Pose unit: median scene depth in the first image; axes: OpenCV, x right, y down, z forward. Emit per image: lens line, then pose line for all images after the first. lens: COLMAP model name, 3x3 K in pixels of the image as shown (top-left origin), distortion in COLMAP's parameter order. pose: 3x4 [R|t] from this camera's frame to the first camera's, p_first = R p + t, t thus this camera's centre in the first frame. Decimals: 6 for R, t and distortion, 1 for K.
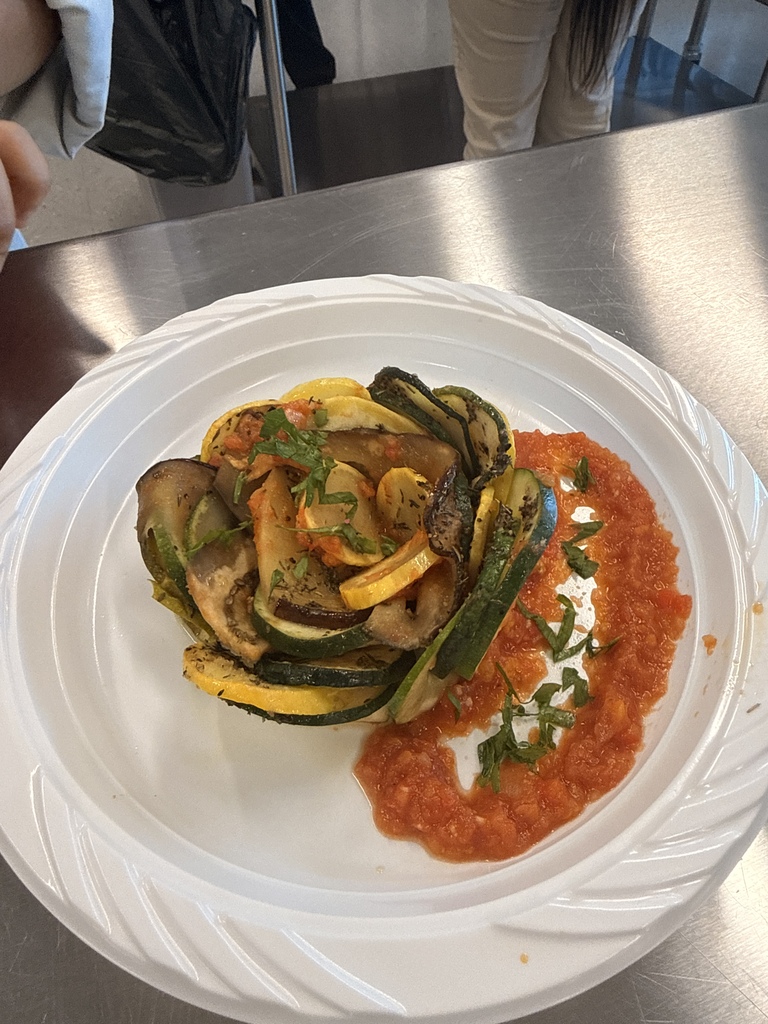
lens RADIAL K [[745.0, 0, 385.7], [0, 745.0, 512.0], [0, 0, 1]] dist [0.005975, 0.001148]
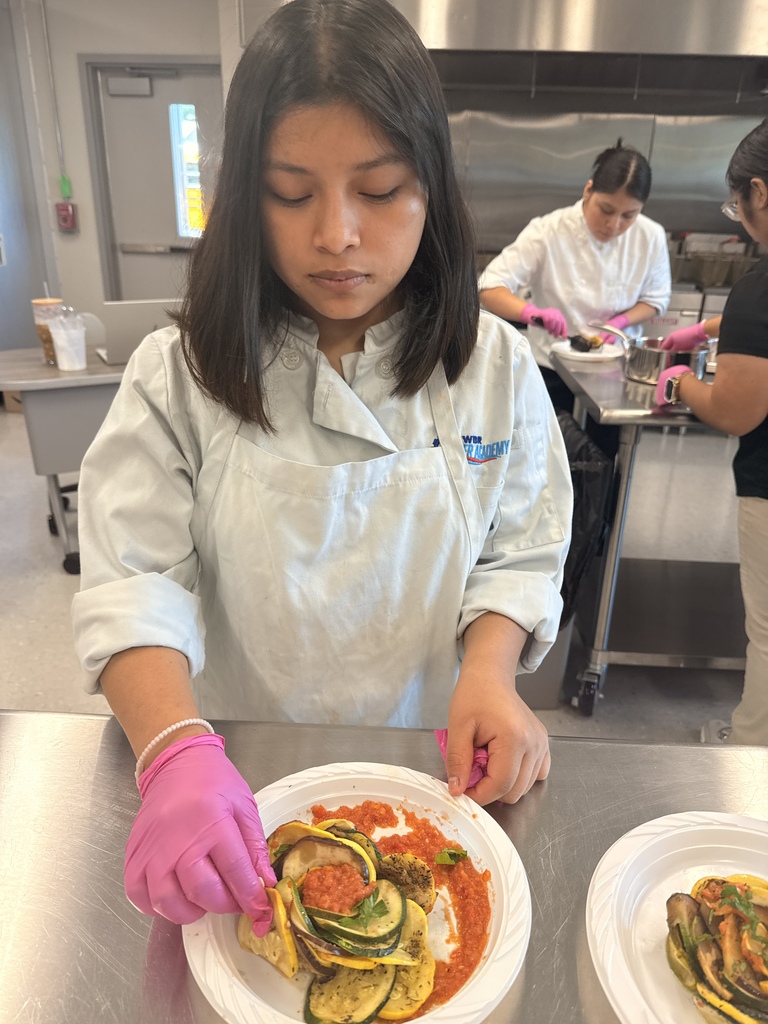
lens RADIAL K [[717.9, 0, 382.2], [0, 717.9, 514.4], [0, 0, 1]] dist [-0.004839, -0.002648]
pose [[0.917975, 0.166169, -0.360152, -0.523441], [-0.326224, 0.832787, -0.447262, 0.240090], [0.225609, 0.528066, 0.818686, -1.595929]]
